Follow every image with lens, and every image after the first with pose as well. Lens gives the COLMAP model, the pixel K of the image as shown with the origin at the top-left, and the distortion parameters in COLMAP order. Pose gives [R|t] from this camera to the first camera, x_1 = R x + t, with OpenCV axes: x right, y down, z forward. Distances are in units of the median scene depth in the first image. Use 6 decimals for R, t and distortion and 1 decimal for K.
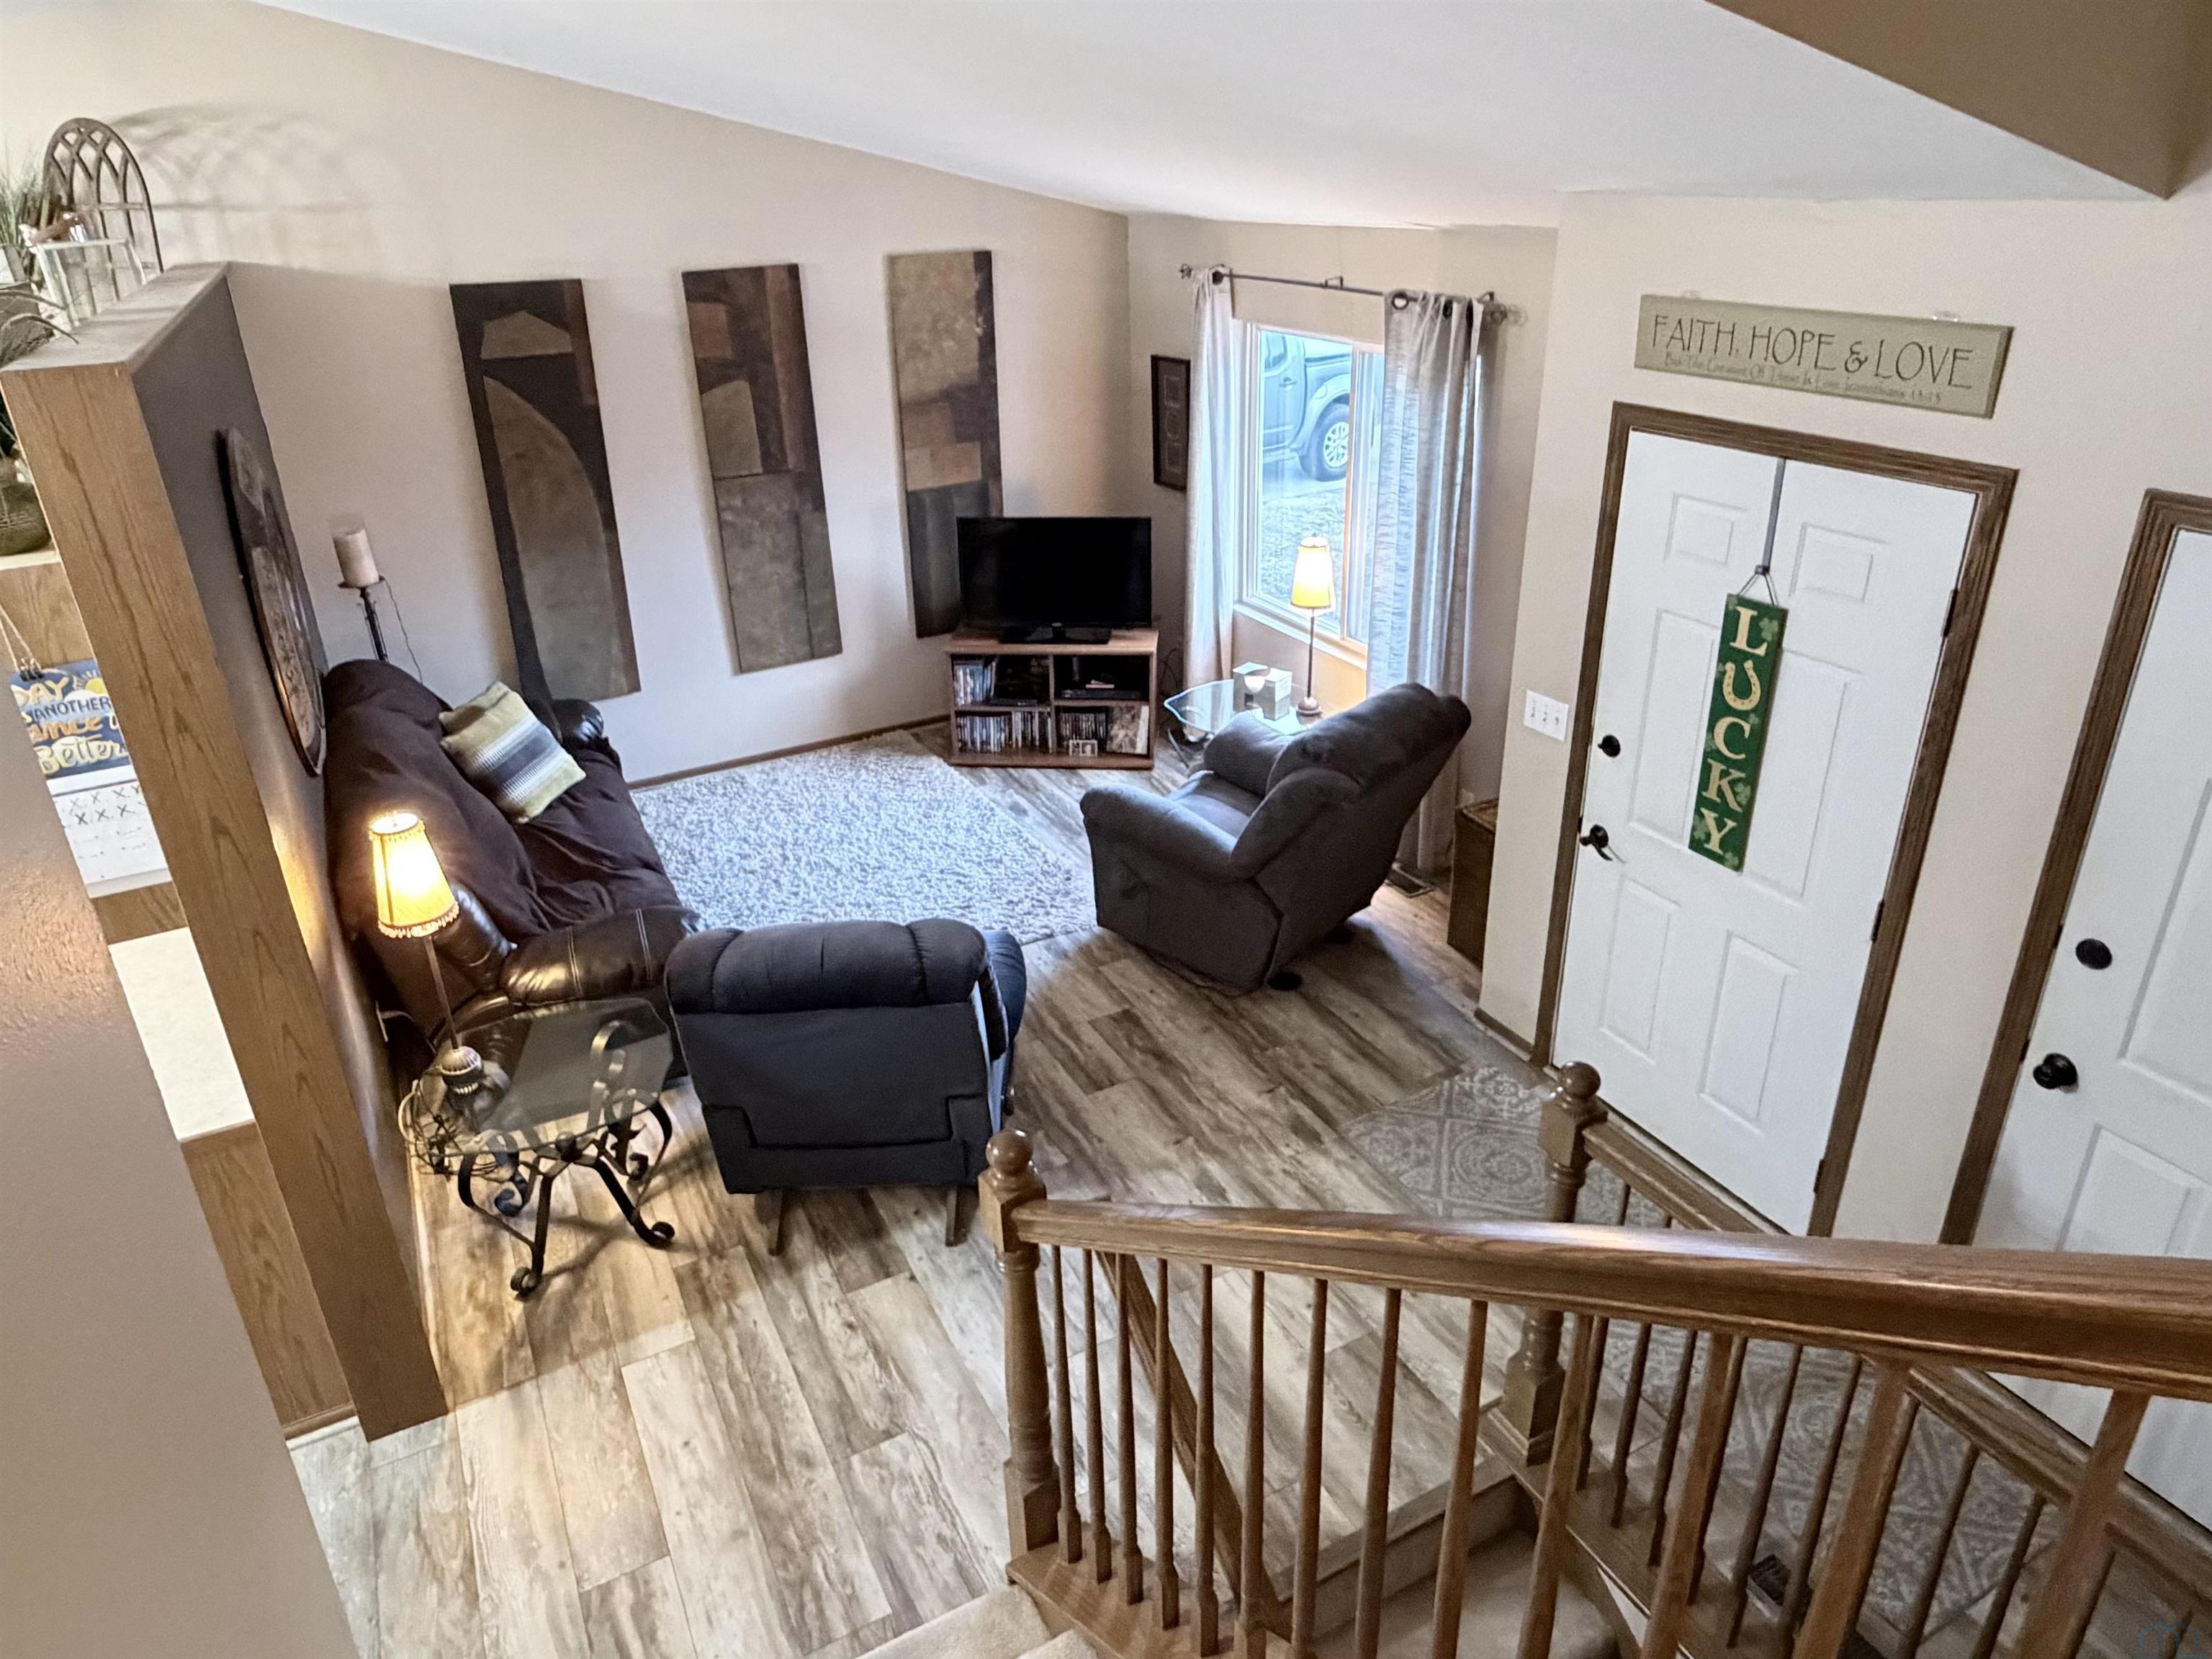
lens RADIAL K [[1402.5, 0, 1077.2], [0, 1402.5, 781.8], [0, 0, 1]] dist [-0.008806, 0.001198]
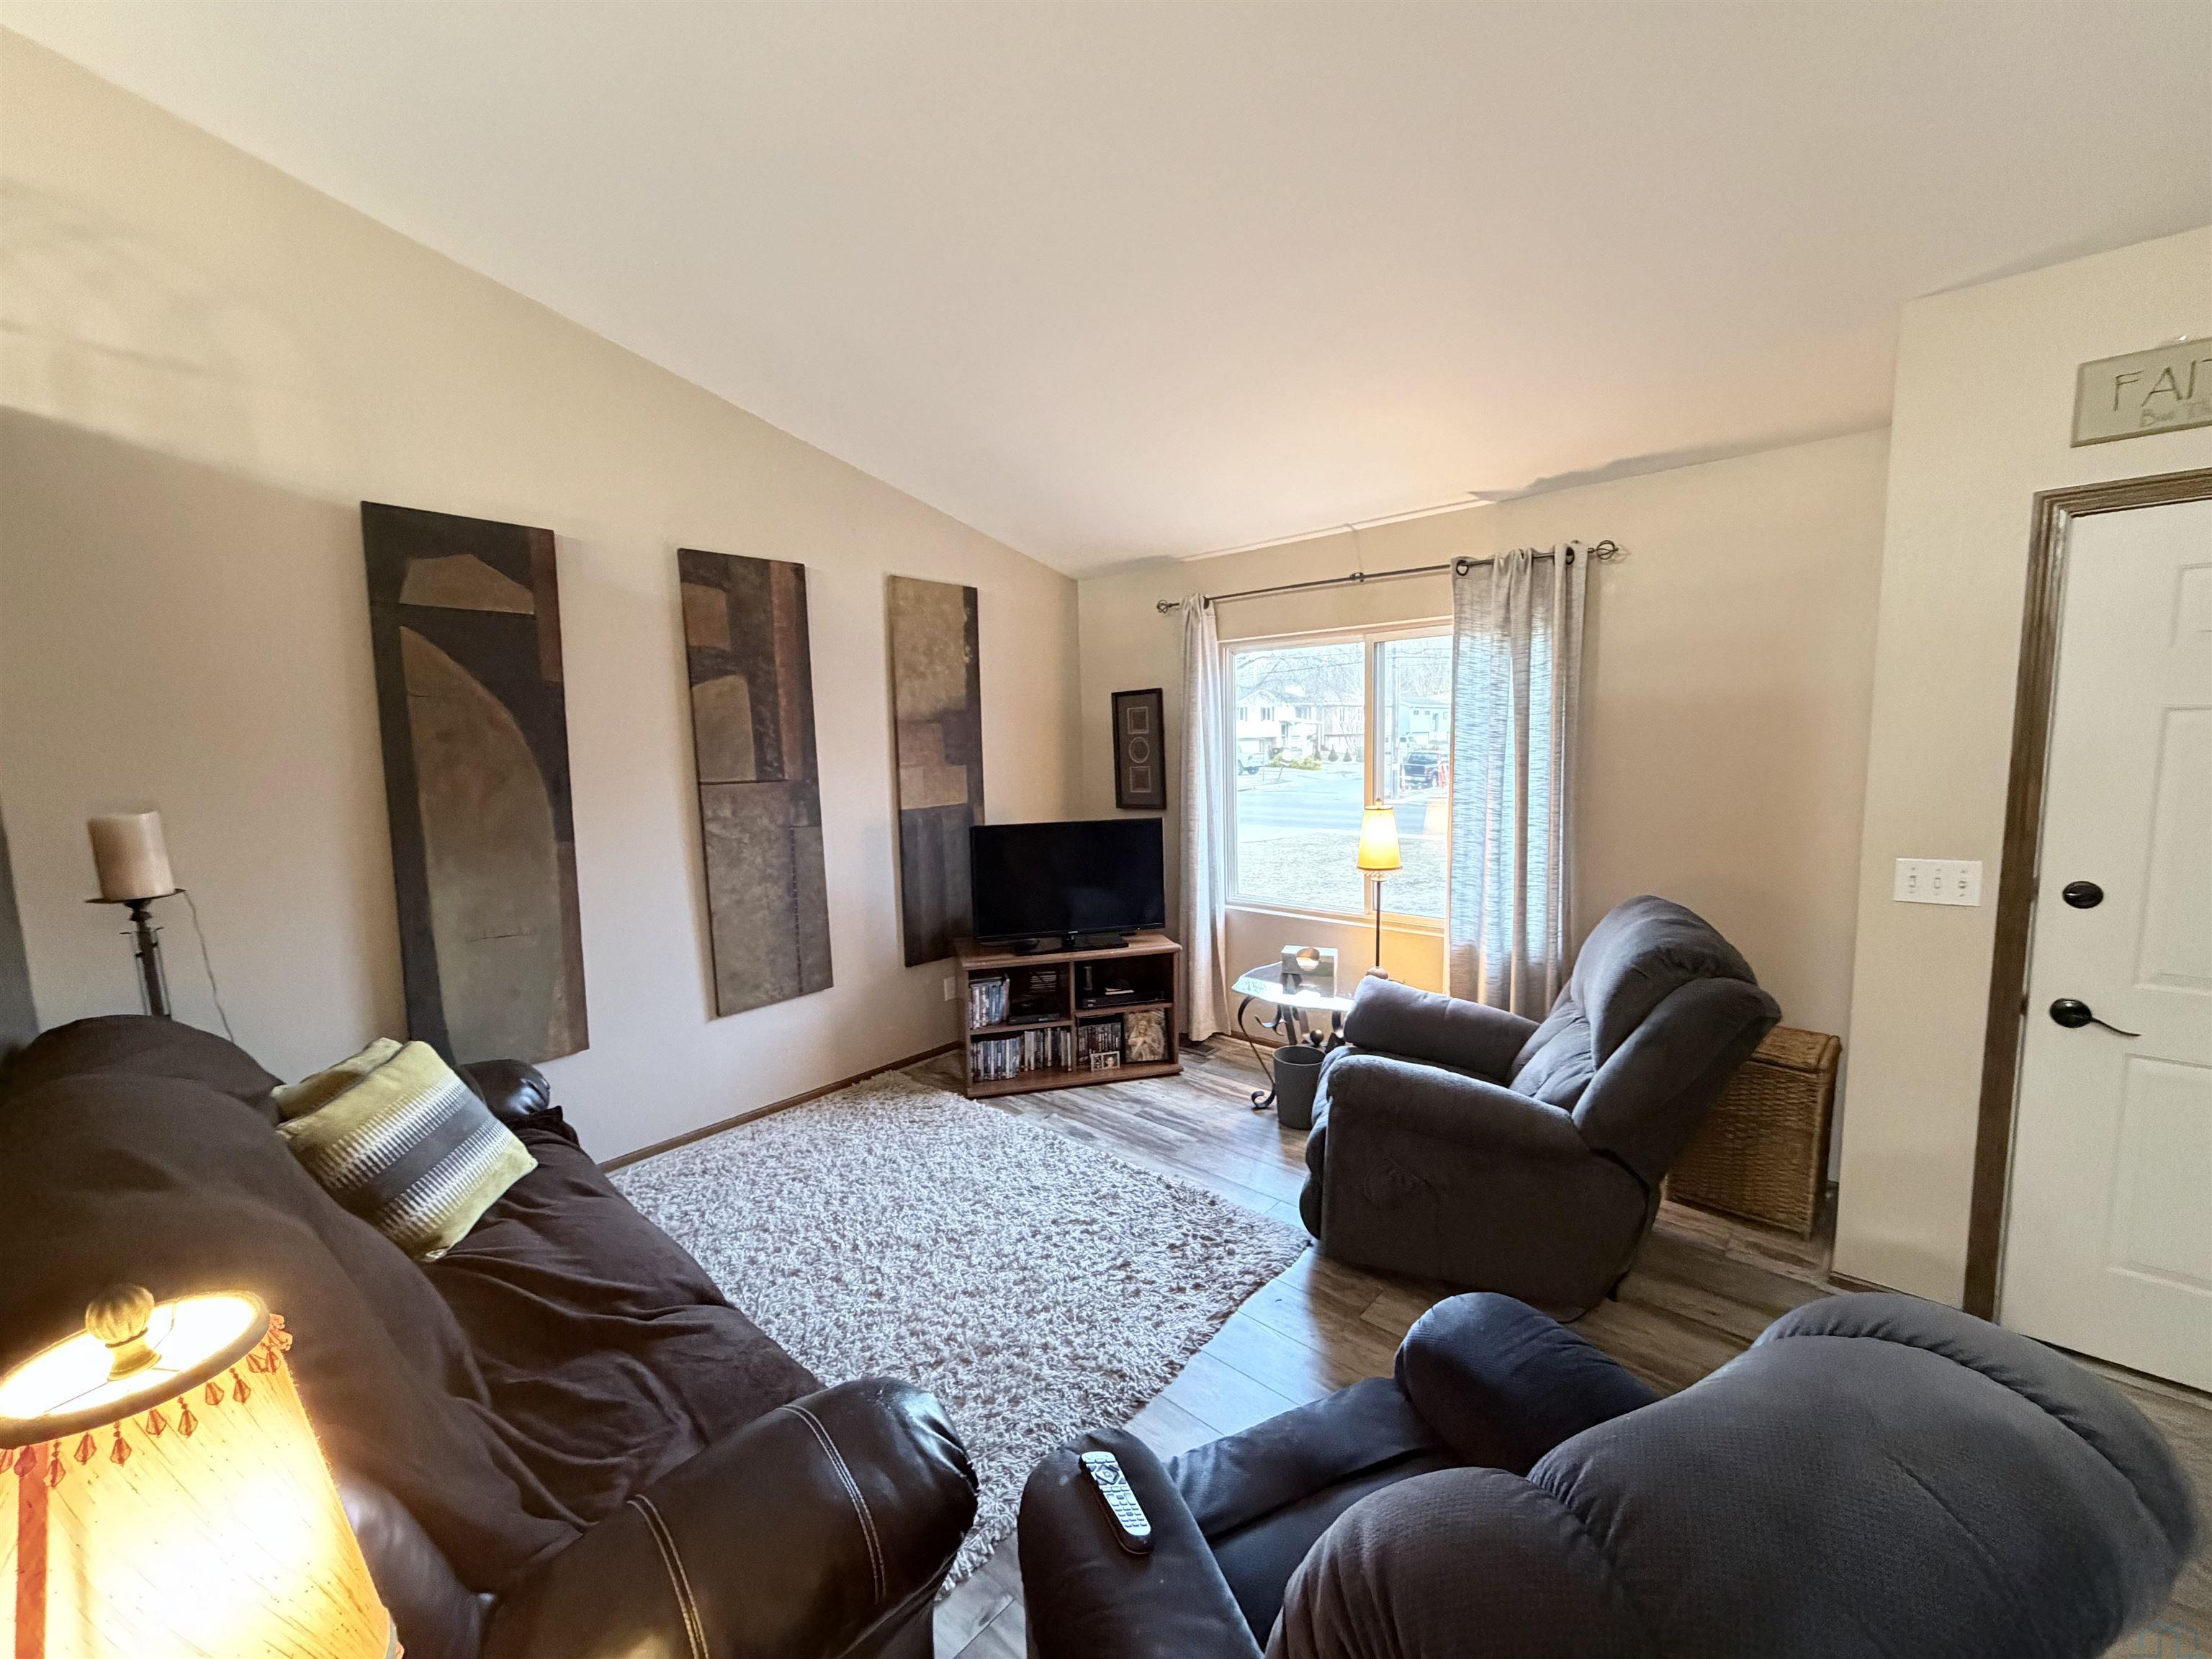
lens RADIAL K [[879.4, 0, 1098.0], [0, 879.4, 838.8], [0, 0, 1]] dist [-0.000898, -0.000167]
pose [[0.936471, -0.032139, 0.349268, -0.224393], [0.141739, 0.945539, -0.293029, 0.008519], [-0.320829, 0.323919, 0.890025, 0.460727]]
